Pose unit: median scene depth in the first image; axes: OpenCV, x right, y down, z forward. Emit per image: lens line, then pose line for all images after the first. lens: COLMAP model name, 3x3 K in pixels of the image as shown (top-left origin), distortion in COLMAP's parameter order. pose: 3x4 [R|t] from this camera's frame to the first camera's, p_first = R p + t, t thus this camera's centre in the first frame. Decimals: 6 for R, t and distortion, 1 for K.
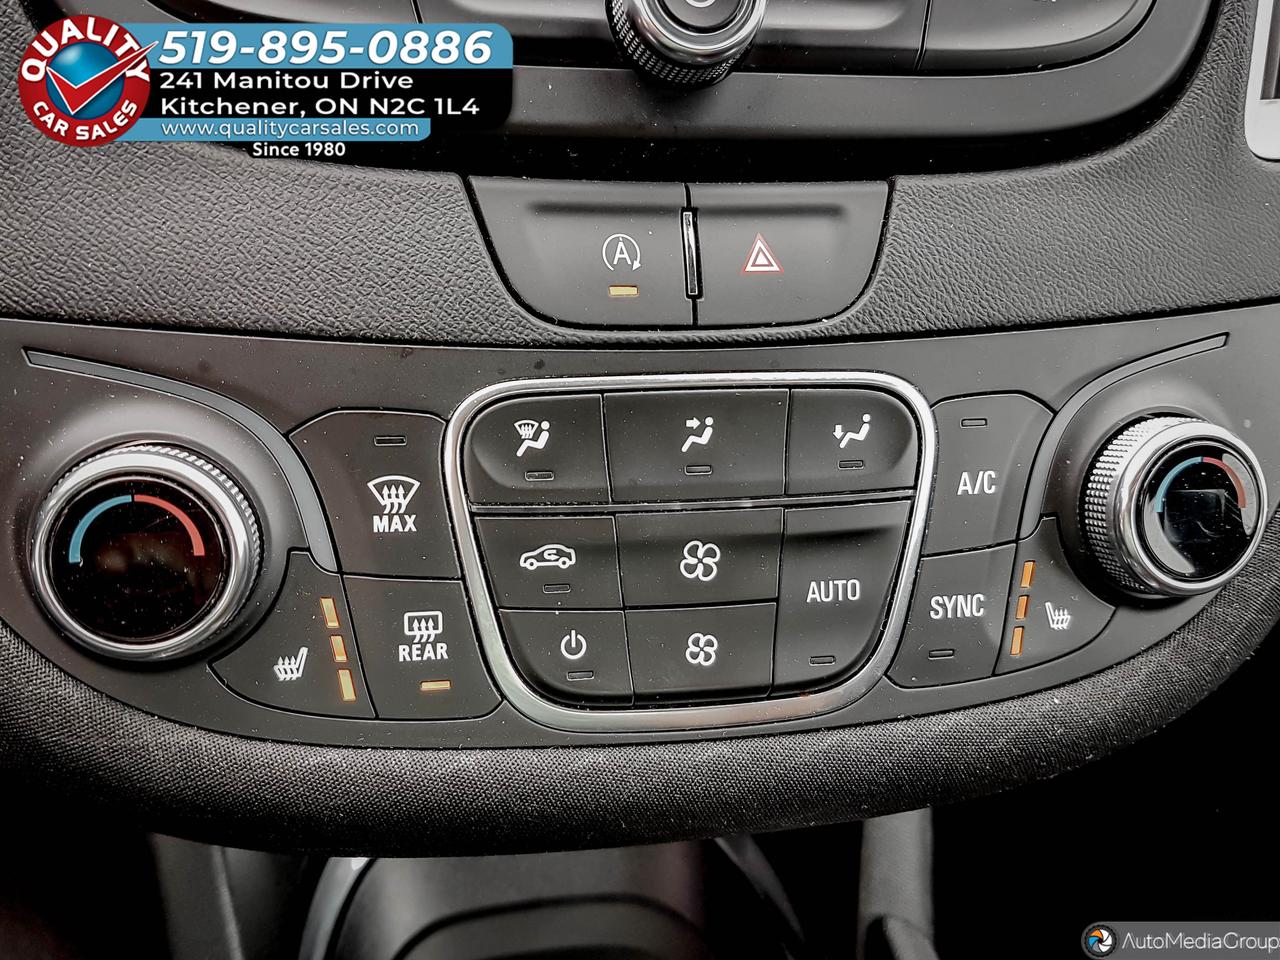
lens RADIAL K [[1129.3, 0, 599.1], [0, 1129.3, 493.5], [0, 0, 1]] dist [0.264468, -0.690556]
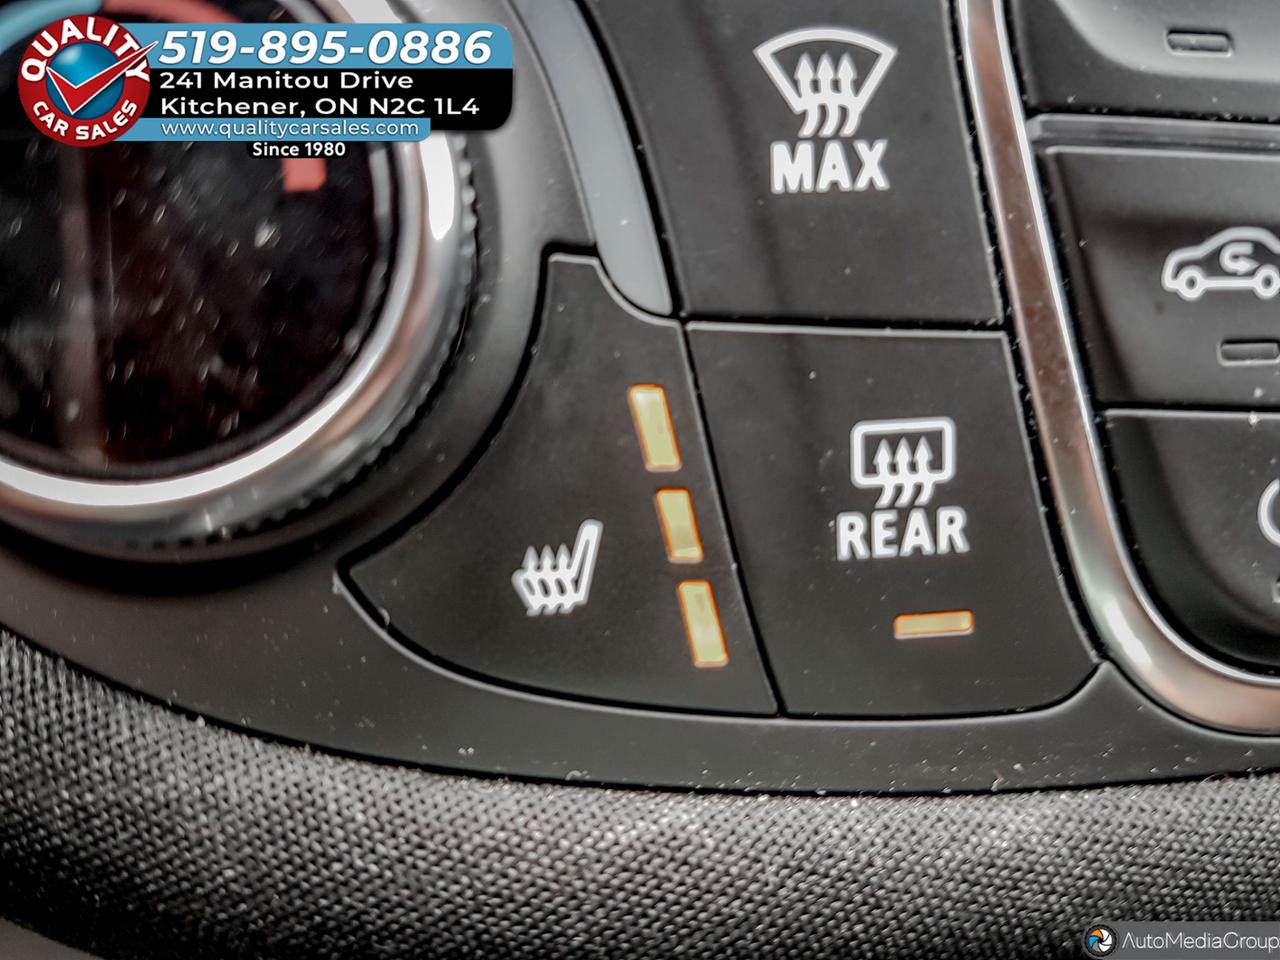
lens RADIAL K [[995.6, 0, 640.0], [0, 995.6, 480.0], [0, 0, 1]] dist [0.076361, -0.220500]
pose [[0.998407, -0.034938, -0.044301, -0.224021], [0.033645, 0.998995, -0.029610, 0.129001], [0.045291, 0.028073, 0.998579, 0.675798]]
